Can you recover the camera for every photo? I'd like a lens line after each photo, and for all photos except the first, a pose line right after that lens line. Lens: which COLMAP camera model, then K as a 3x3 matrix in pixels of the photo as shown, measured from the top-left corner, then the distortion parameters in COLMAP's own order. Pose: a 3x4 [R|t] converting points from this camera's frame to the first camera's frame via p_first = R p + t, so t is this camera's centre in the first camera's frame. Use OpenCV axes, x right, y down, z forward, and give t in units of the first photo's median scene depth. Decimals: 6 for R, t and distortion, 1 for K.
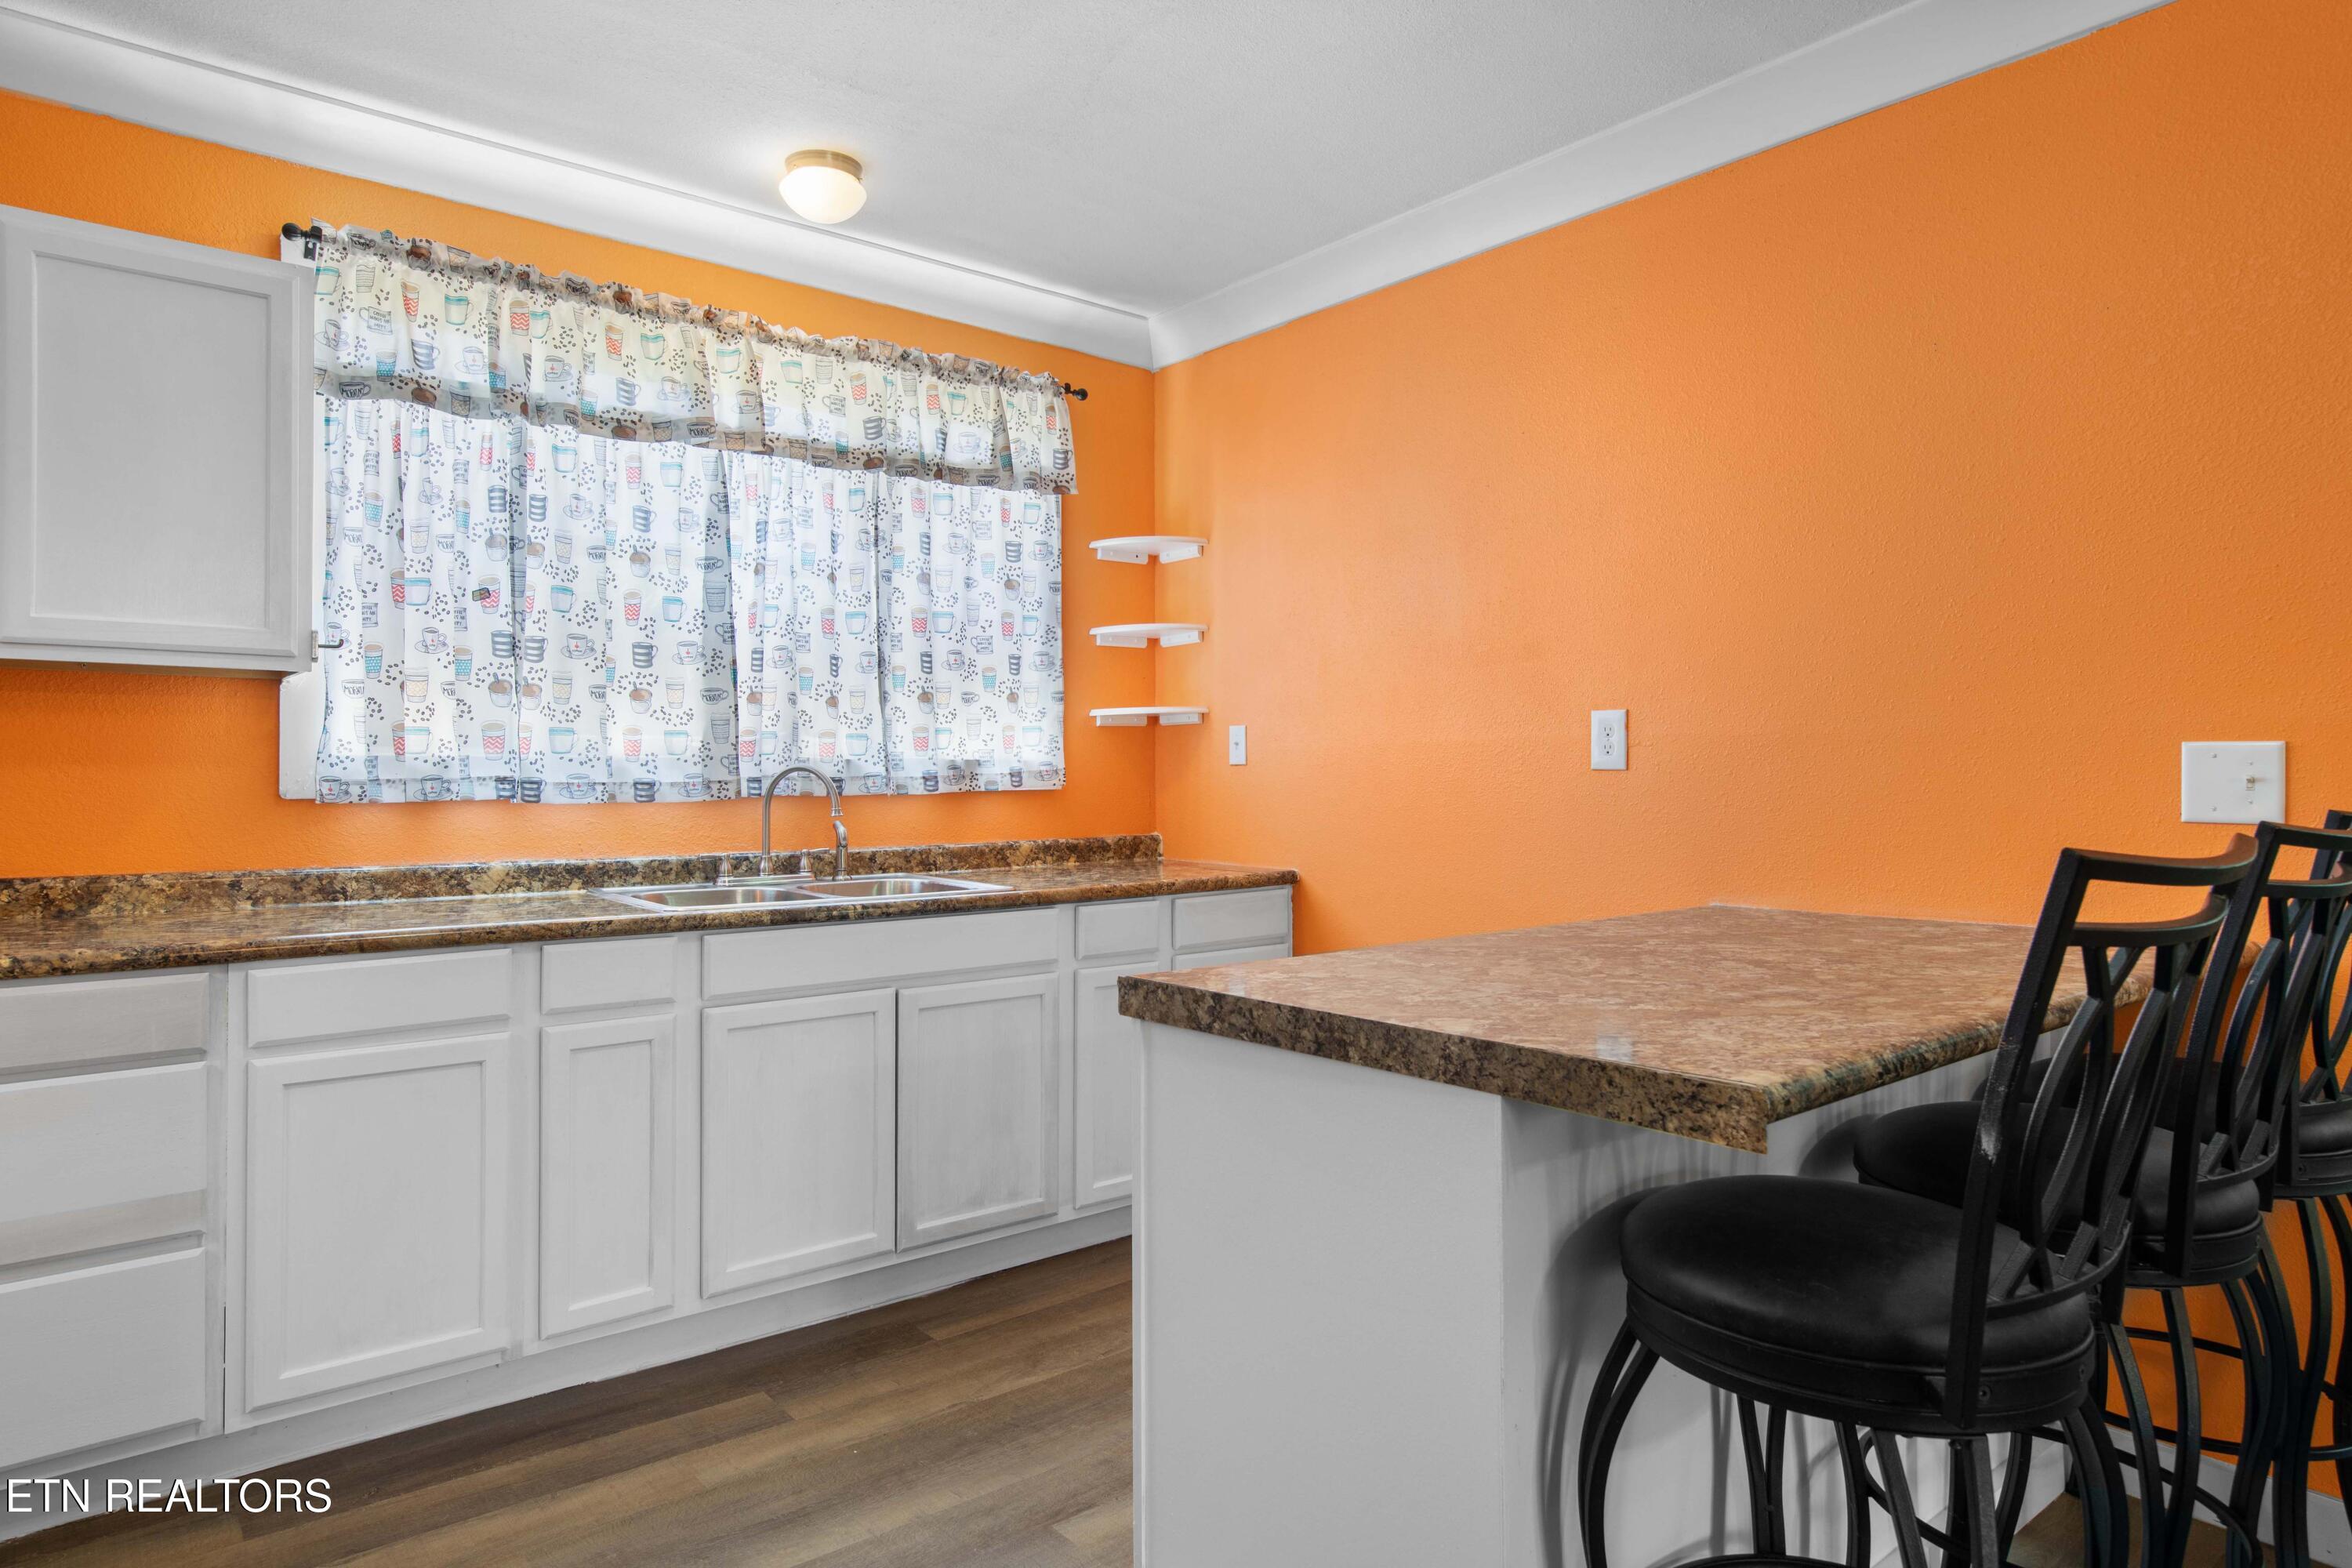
lens RADIAL K [[1396.4, 0, 1155.6], [0, 1396.4, 760.2], [0, 0, 1]] dist [0.012861, 0.000852]
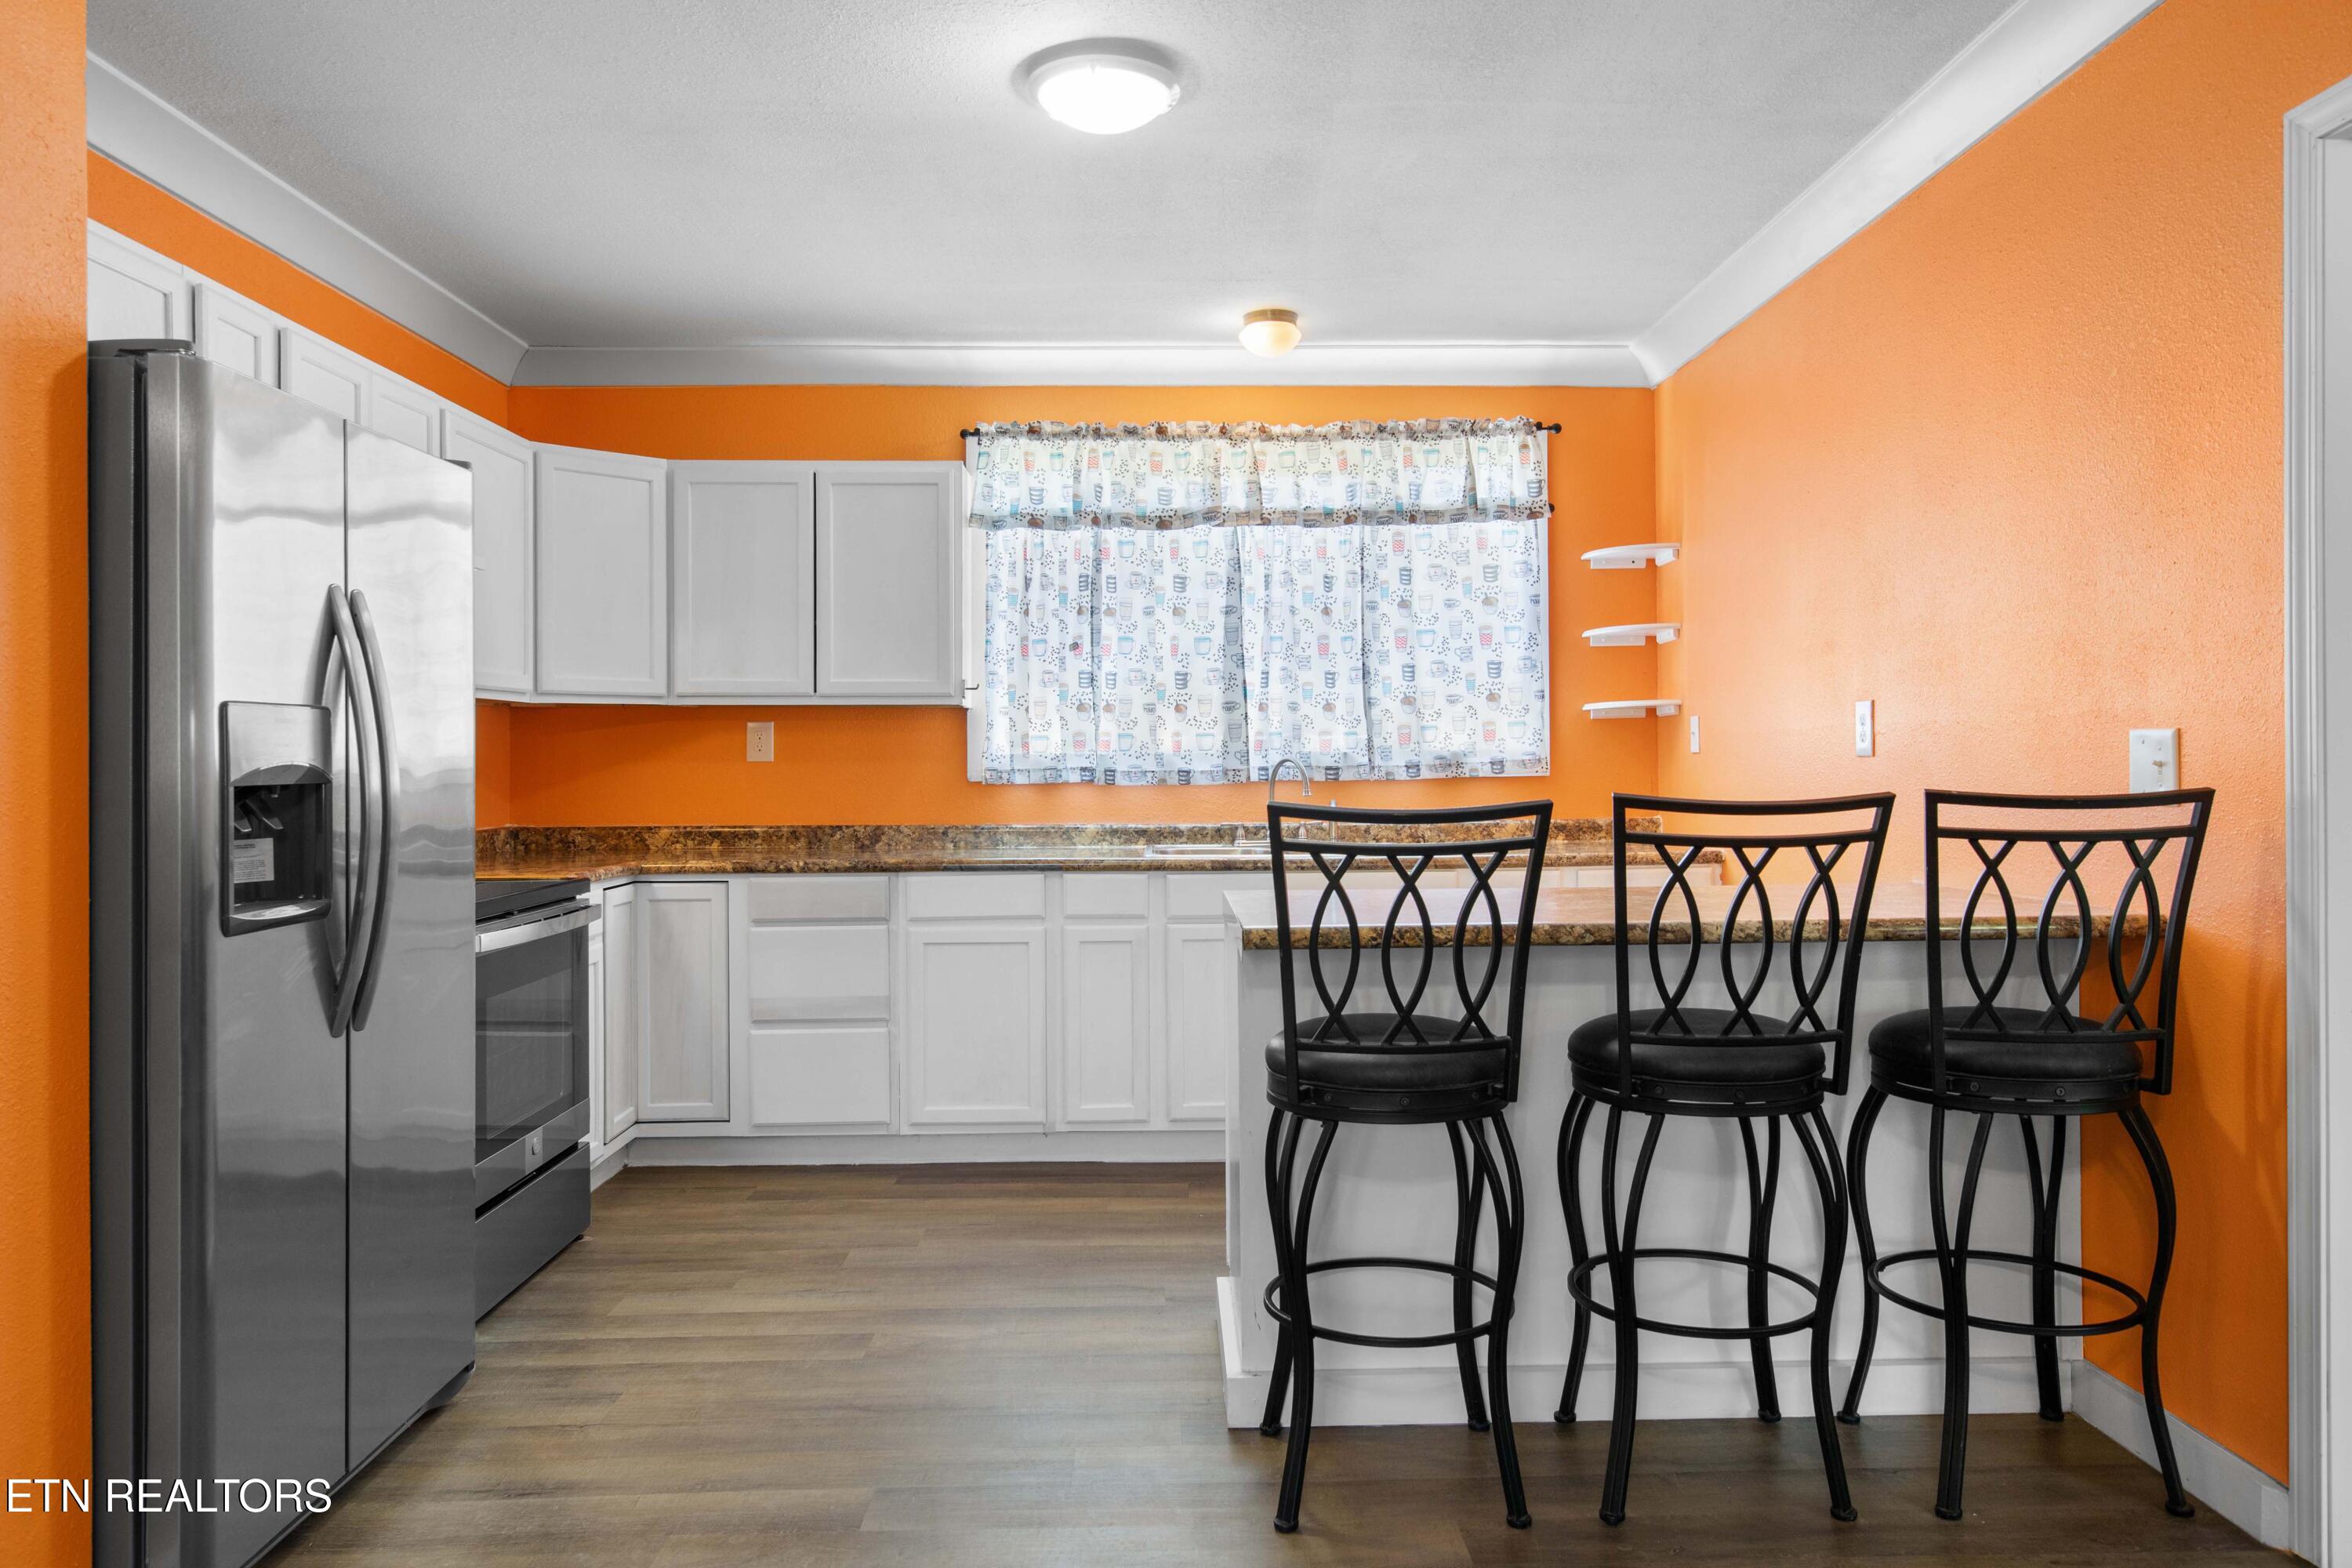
lens RADIAL K [[1664.1, 0, 1172.8], [0, 1664.1, 749.4], [0, 0, 1]] dist [0.005443, 0.002003]
pose [[0.780209, -0.010850, -0.625425, 0.667465], [0.013150, 0.999913, -0.000942, -0.003977], [0.625381, -0.007490, 0.780284, -0.309161]]
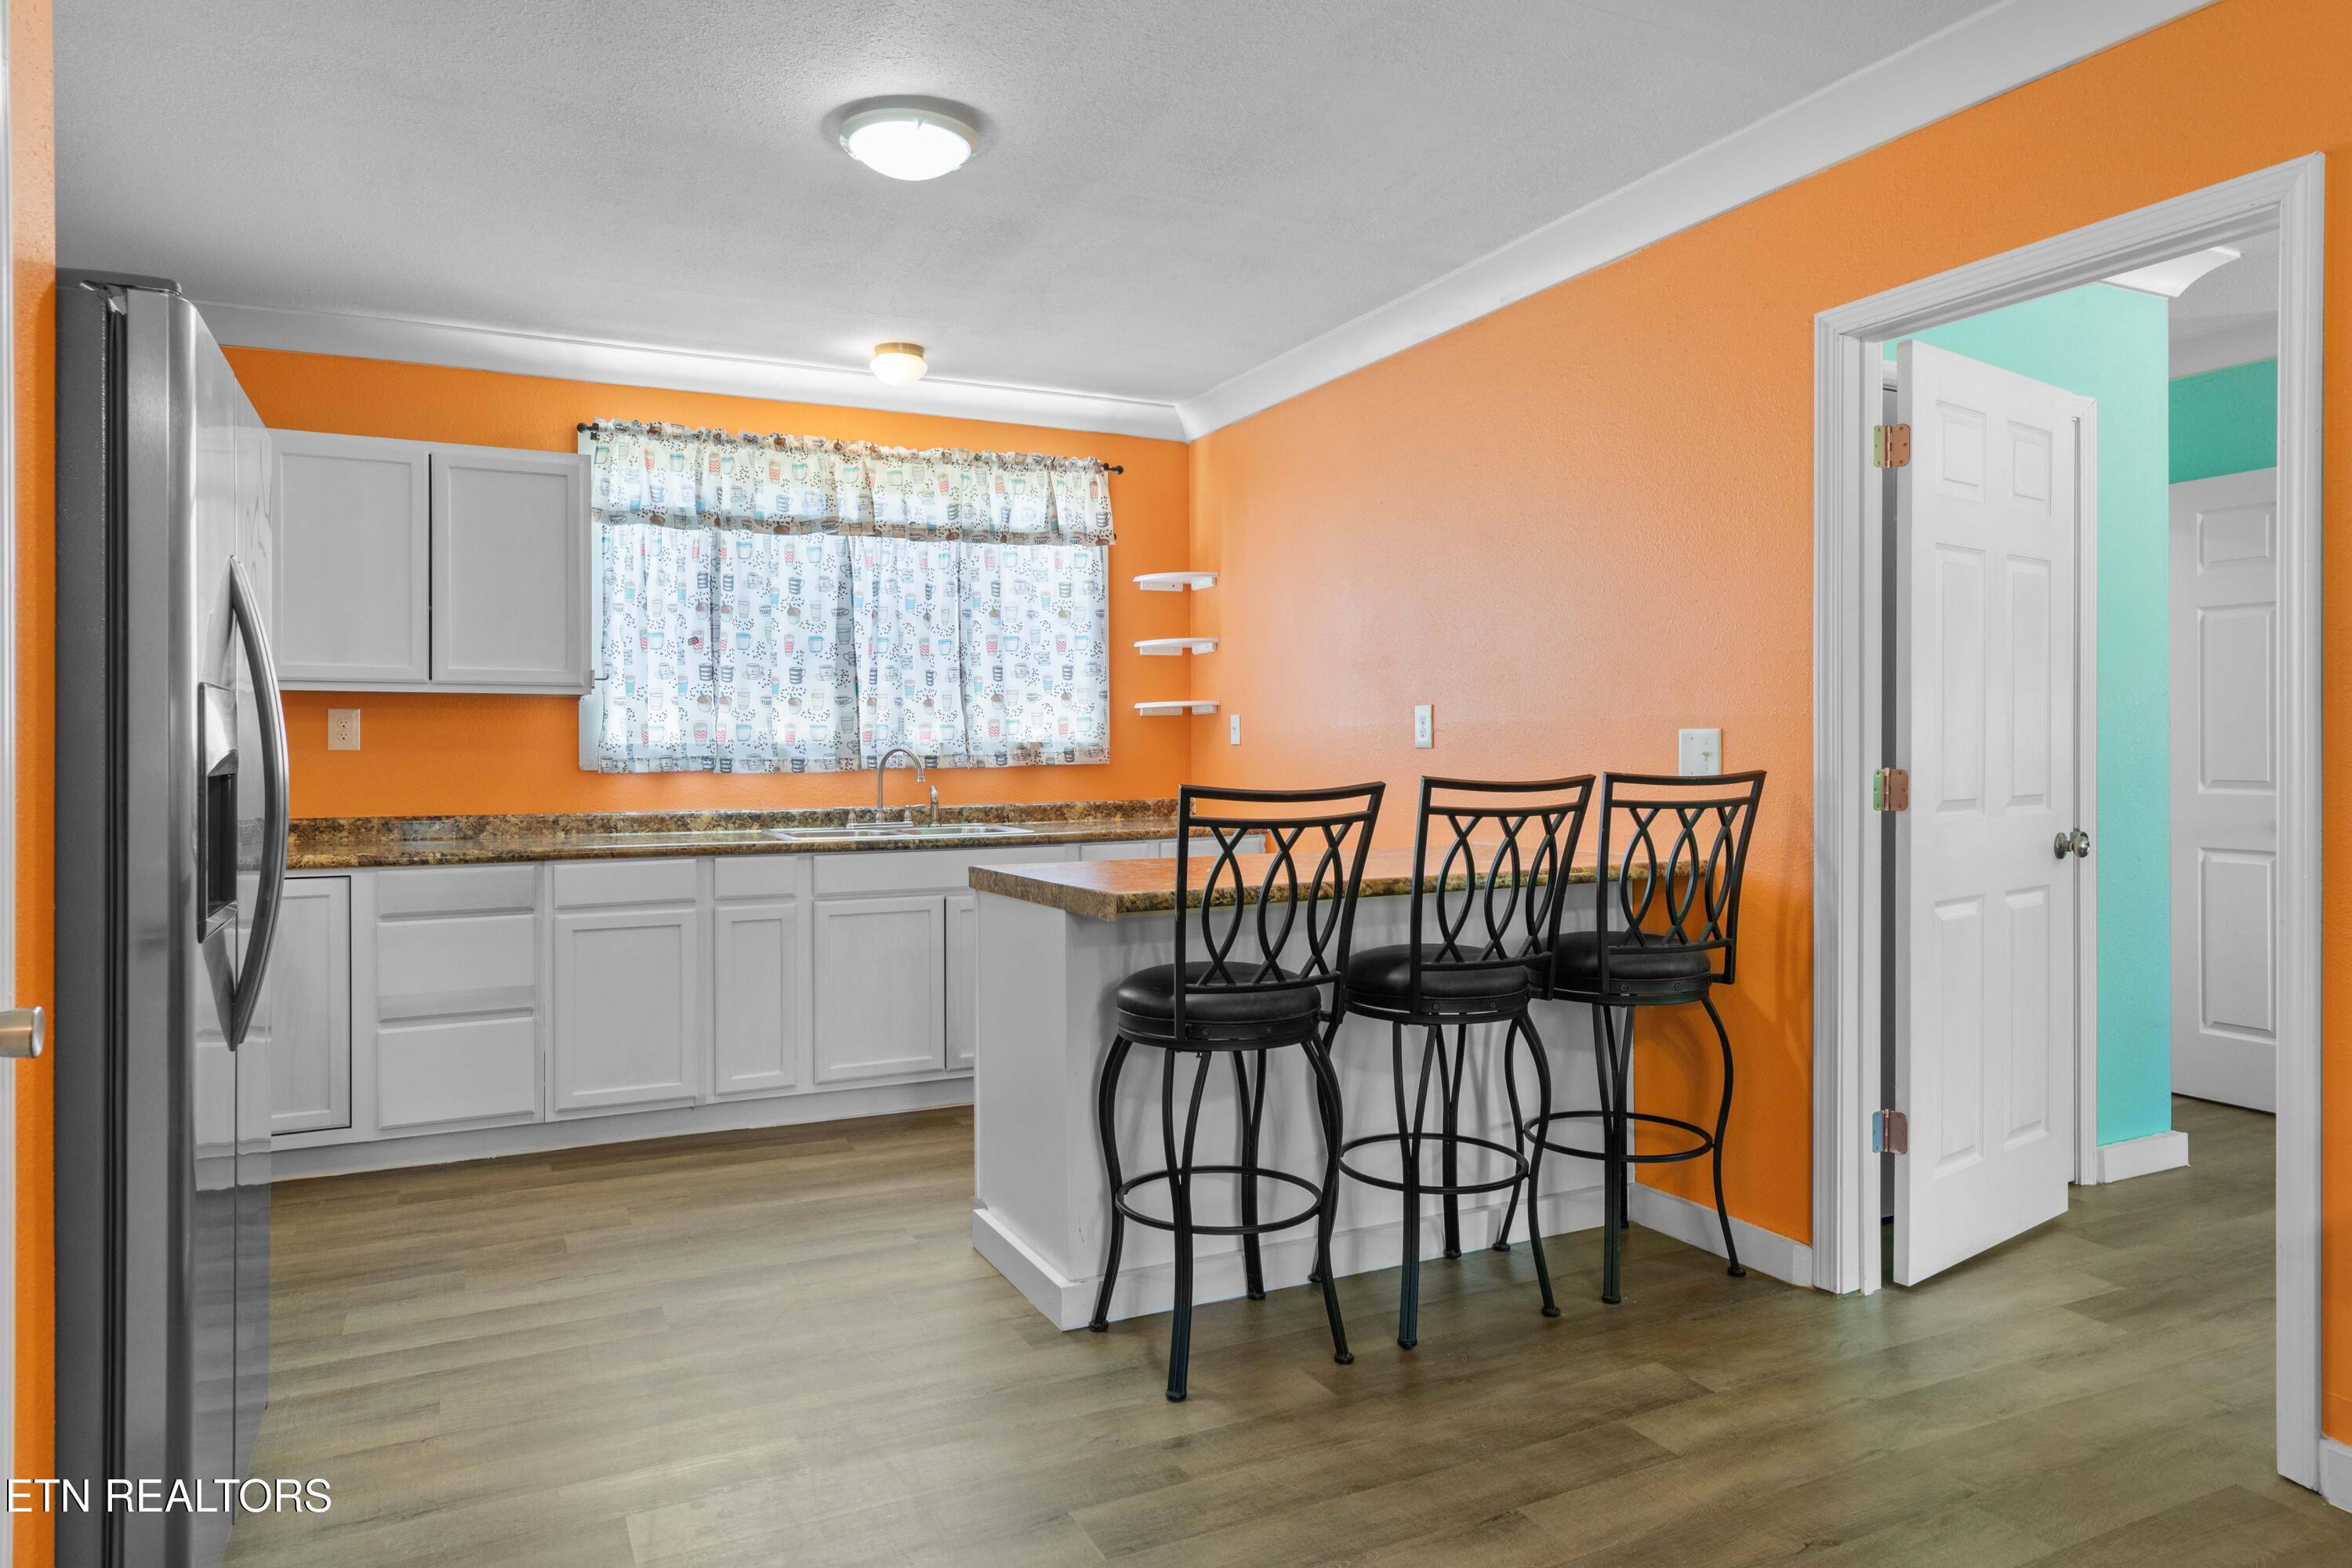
lens RADIAL K [[1509.5, 0, 1166.3], [0, 1509.5, 742.1], [0, 0, 1]] dist [0.009170, -0.000273]
pose [[0.972149, -0.006443, -0.234273, 0.401870], [0.007688, 0.999961, 0.004402, -0.007128], [0.234236, -0.006080, 0.972161, -0.490703]]
